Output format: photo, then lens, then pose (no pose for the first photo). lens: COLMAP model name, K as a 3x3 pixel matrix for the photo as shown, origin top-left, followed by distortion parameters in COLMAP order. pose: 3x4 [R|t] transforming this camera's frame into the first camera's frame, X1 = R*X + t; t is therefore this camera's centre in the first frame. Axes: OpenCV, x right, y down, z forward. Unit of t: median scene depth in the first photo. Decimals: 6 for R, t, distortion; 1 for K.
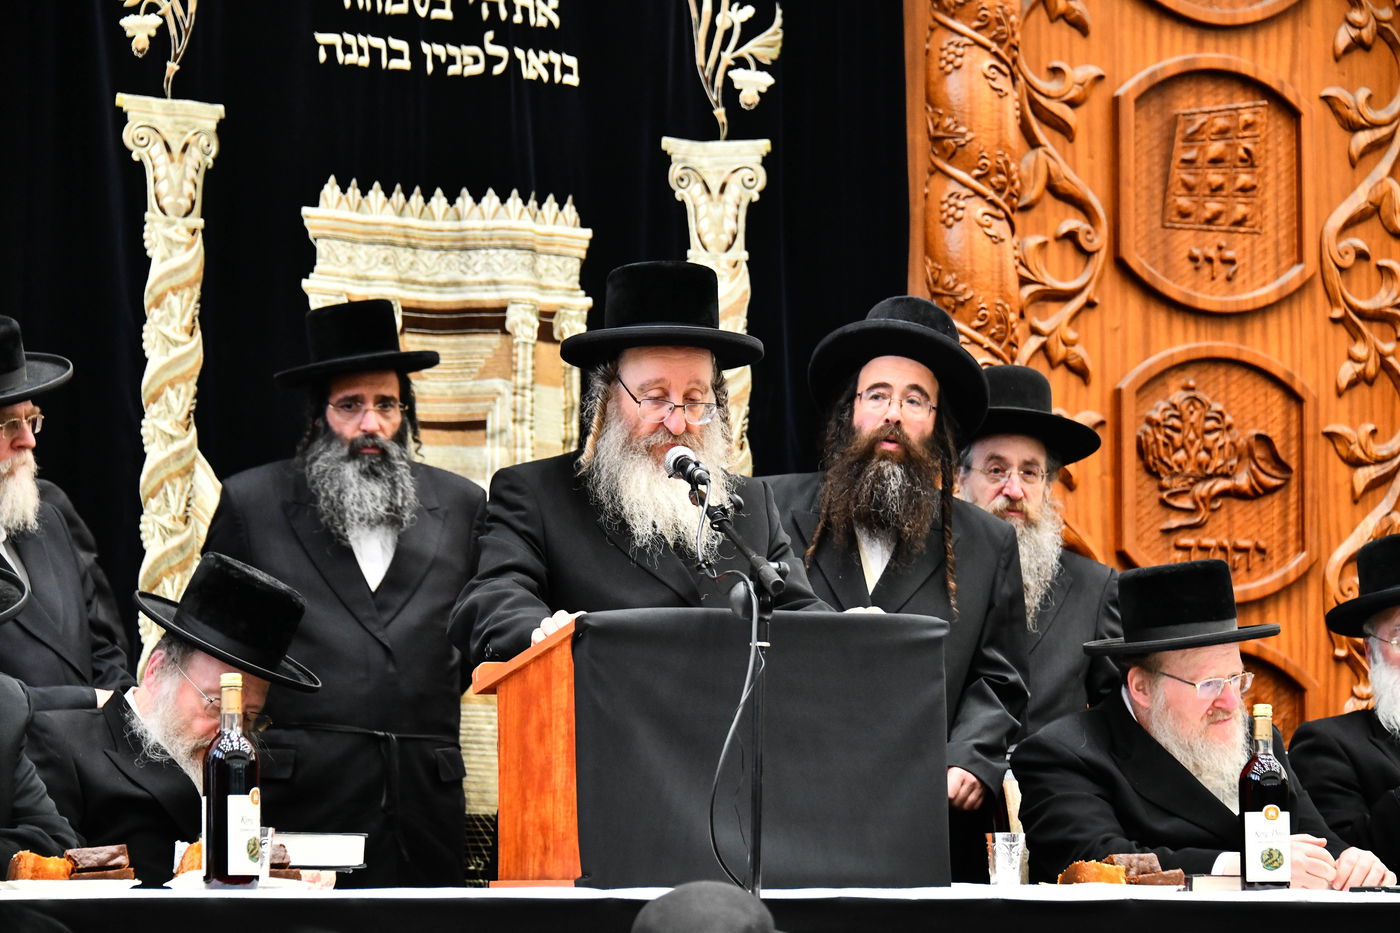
lens RADIAL K [[4634.6, 0, 700.0], [0, 4634.6, 466.5], [0, 0, 1]] dist [-0.075025, 1.367337]
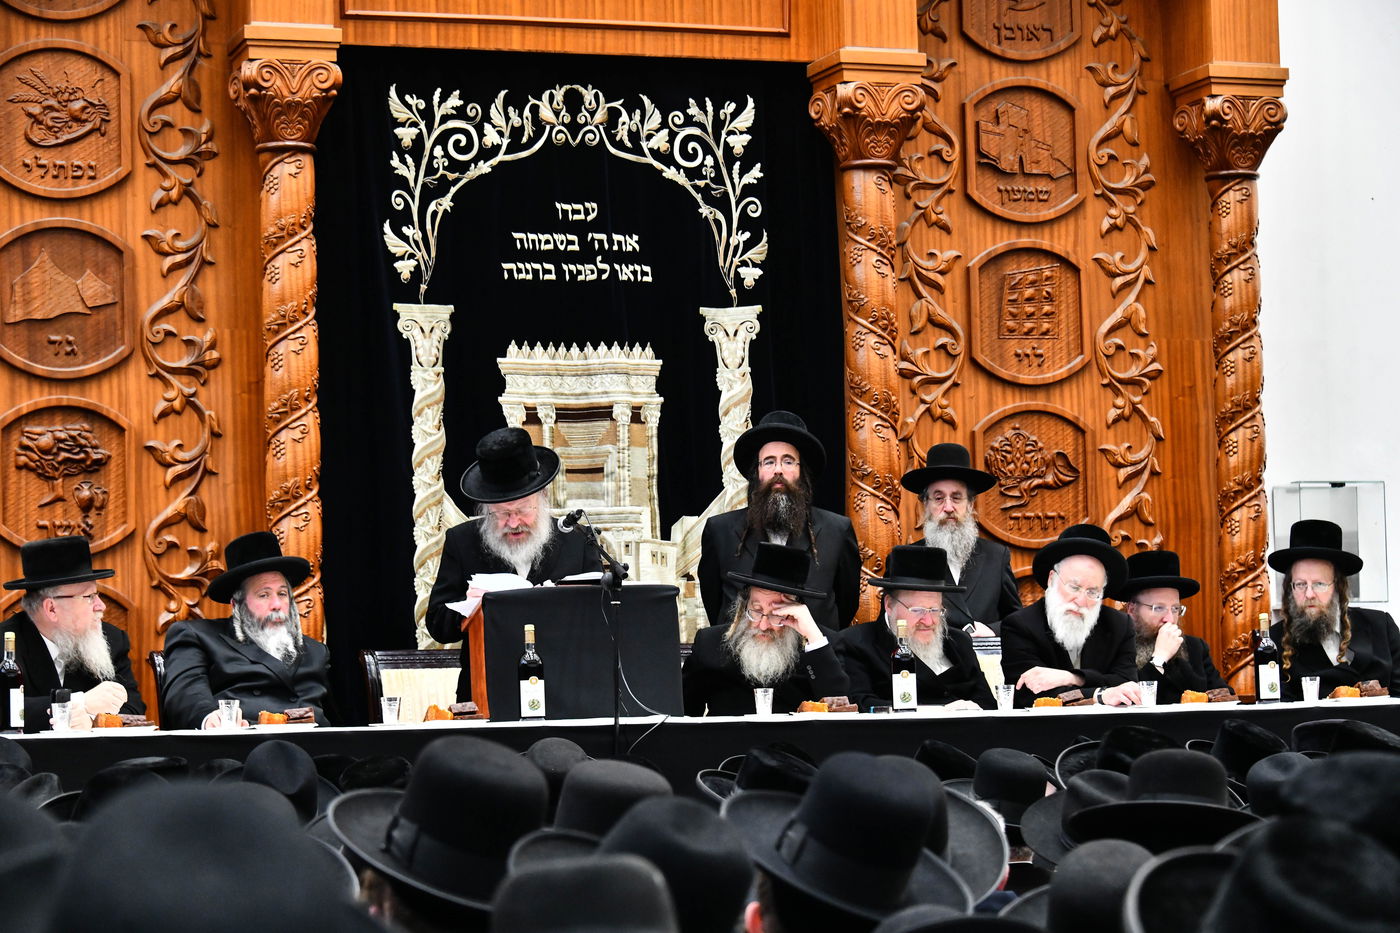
lens RADIAL K [[3438.2, 0, 720.6], [0, 3438.2, 493.1], [0, 0, 1]] dist [-0.048162, 0.627551]
pose [[0.991255, -0.035428, -0.127118, 0.169174], [0.038910, 0.998930, 0.025013, -0.031242], [0.126096, -0.029740, 0.991572, -0.346455]]
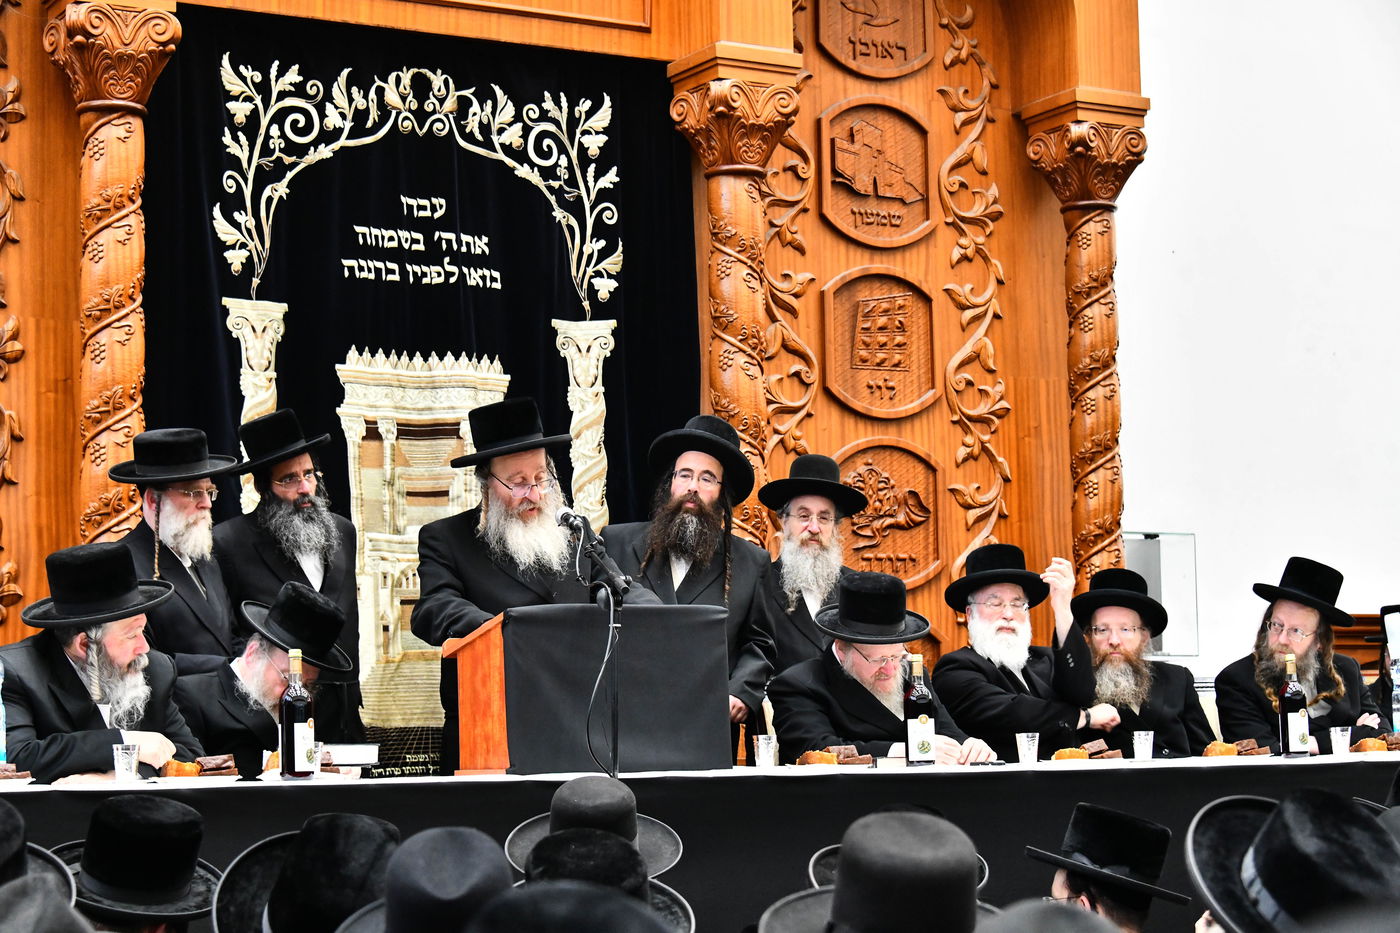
lens RADIAL K [[2739.5, 0, 705.8], [0, 2739.5, 484.1], [0, 0, 1]] dist [-0.072364, 0.678528]
pose [[0.998776, -0.016120, 0.046769, 0.000182], [0.016554, 0.999823, -0.008917, -0.001853], [-0.046617, 0.009681, 0.998866, 0.012013]]
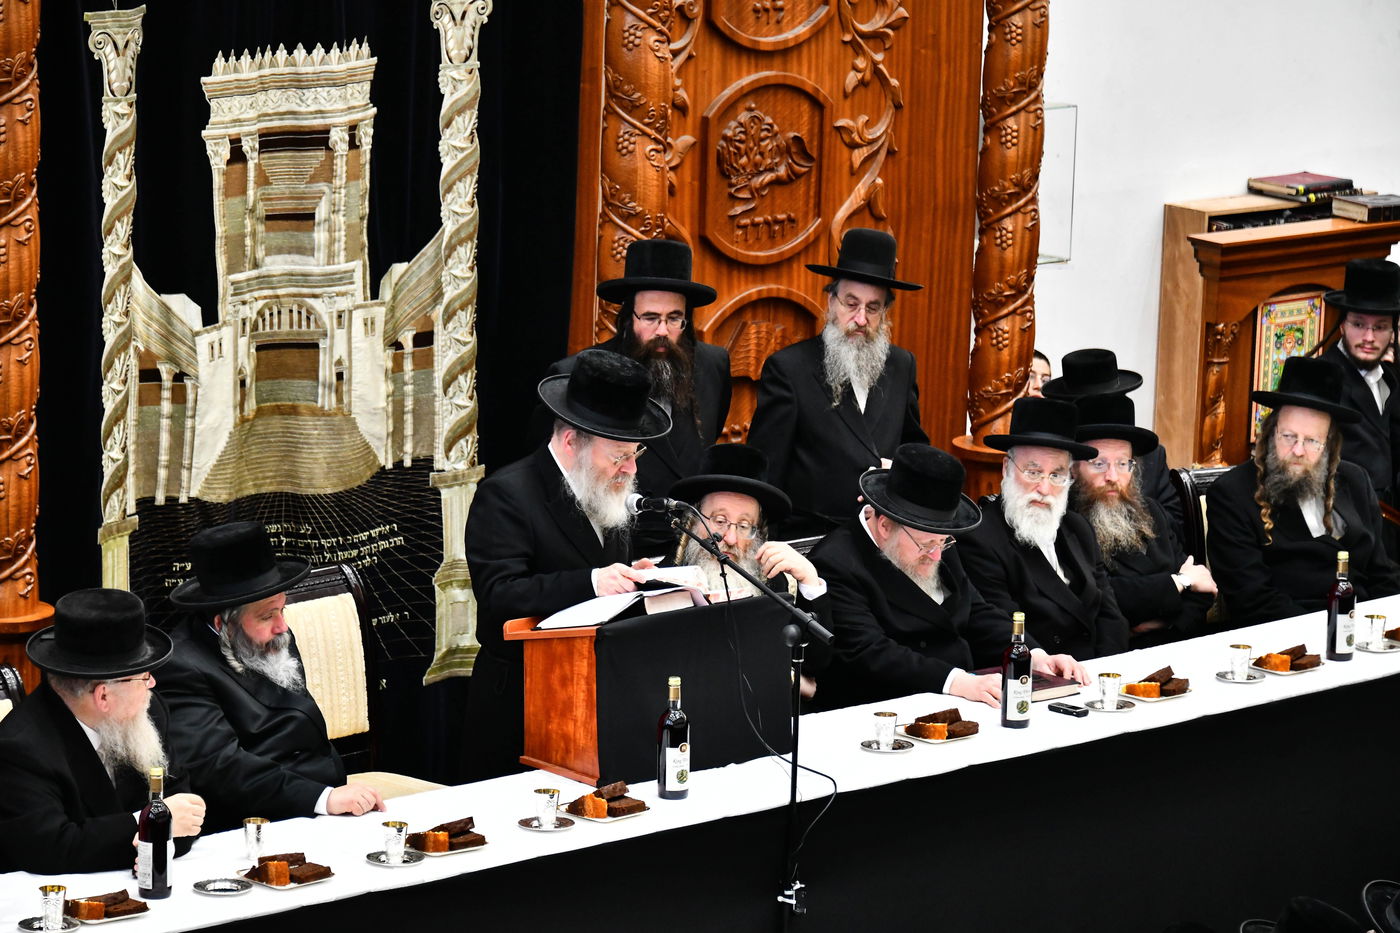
lens RADIAL K [[5658.2, 0, 700.0], [0, 5658.2, 466.5], [0, 0, 1]] dist [0.043963, 1.543772]
pose [[0.959708, -0.030371, 0.279352, -0.394434], [-0.051829, 0.957954, 0.282204, -0.403979], [-0.276177, -0.285312, 0.917782, -0.573114]]
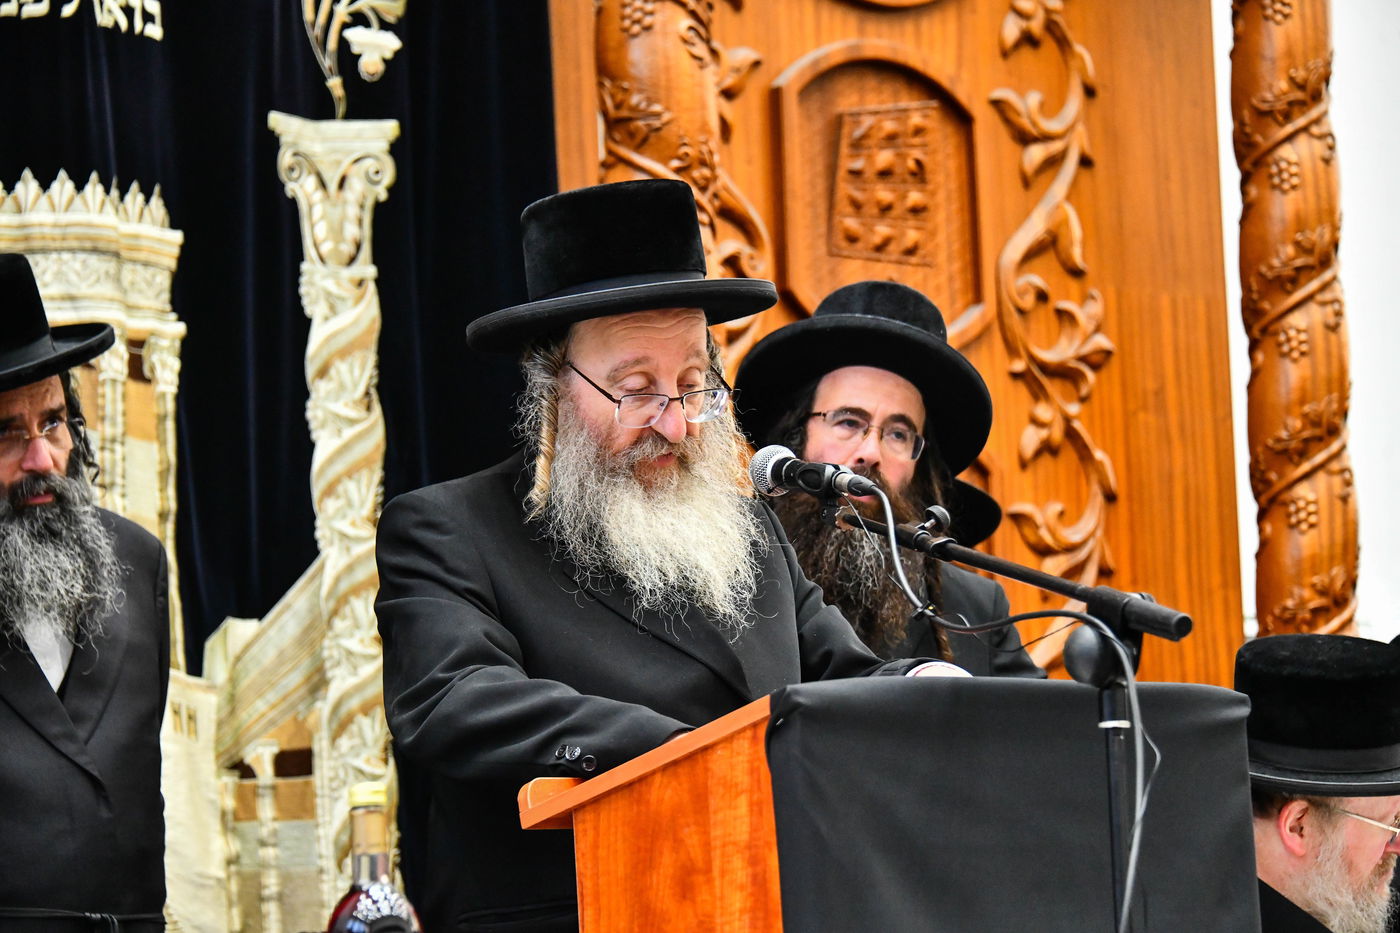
lens RADIAL K [[4446.4, 0, 700.0], [0, 4446.4, 466.5], [0, 0, 1]] dist [-0.064412, 1.271586]
pose [[0.963749, -0.003738, 0.266783, -0.132257], [0.016217, 0.998874, -0.044591, 0.019402], [-0.266316, 0.047301, 0.962725, 0.289328]]
